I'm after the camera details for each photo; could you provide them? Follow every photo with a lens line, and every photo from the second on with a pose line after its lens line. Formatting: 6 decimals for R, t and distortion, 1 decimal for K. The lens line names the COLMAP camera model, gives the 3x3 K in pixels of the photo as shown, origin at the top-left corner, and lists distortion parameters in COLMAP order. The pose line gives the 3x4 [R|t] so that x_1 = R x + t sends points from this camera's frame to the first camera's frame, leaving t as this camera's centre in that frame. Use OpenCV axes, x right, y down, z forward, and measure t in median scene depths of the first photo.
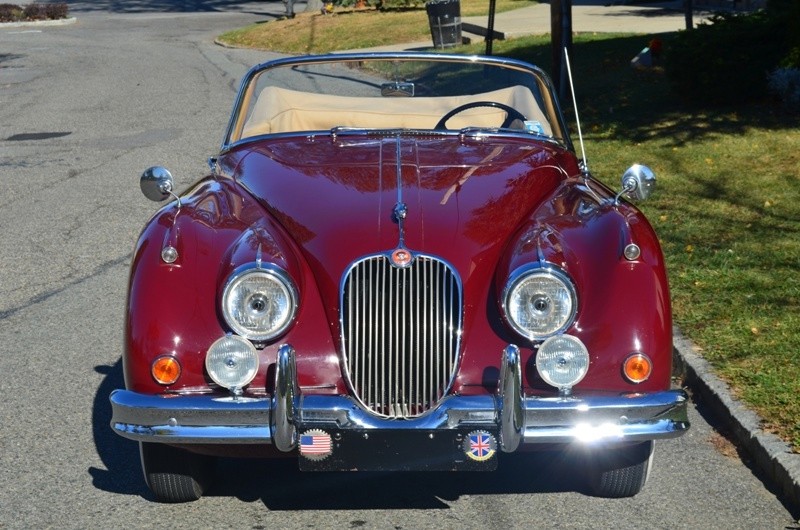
lens RADIAL K [[1750.0, 0, 400.0], [0, 1750.0, 265.0], [0, 0, 1]] dist [0.014662, 0.244351]
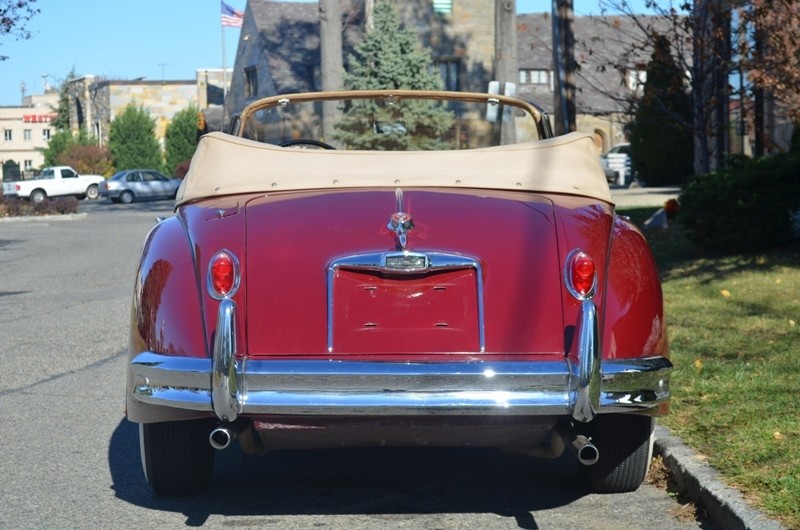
lens RADIAL K [[1772.4, 0, 400.0], [0, 1772.4, 265.0], [0, 0, 1]] dist [-0.011660, 0.174184]
pose [[0.999909, -0.000652, -0.013463, 0.053278], [-0.000941, 0.993019, -0.117955, 0.060836], [0.013446, 0.117957, 0.992928, 0.245609]]
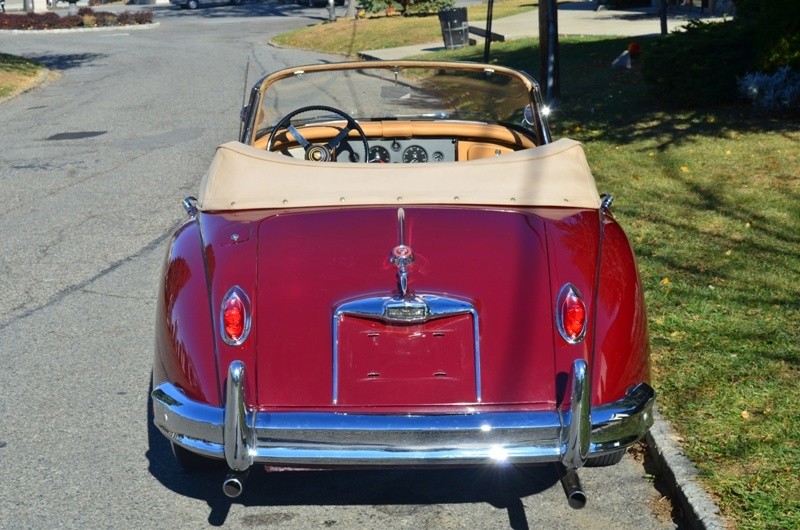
lens RADIAL K [[1389.8, 0, 400.0], [0, 1389.8, 265.0], [0, 0, 1]] dist [-0.000882, 0.046707]
pose [[0.999741, -0.002023, -0.022668, 0.056706], [0.002807, 0.999398, 0.034574, -0.064262], [0.022584, -0.034628, 0.999145, 0.363543]]
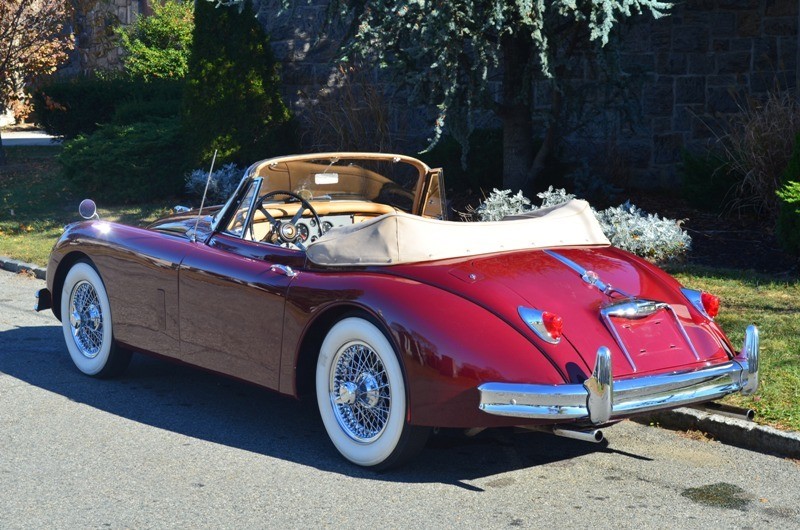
lens RADIAL K [[1416.5, 0, 400.0], [0, 1416.5, 265.0], [0, 0, 1]] dist [0.038176, 0.111324]
pose [[0.814589, -0.066599, 0.576203, -0.601755], [0.091464, 0.995707, -0.014218, -0.053330], [-0.572782, 0.064283, 0.817183, 0.299156]]
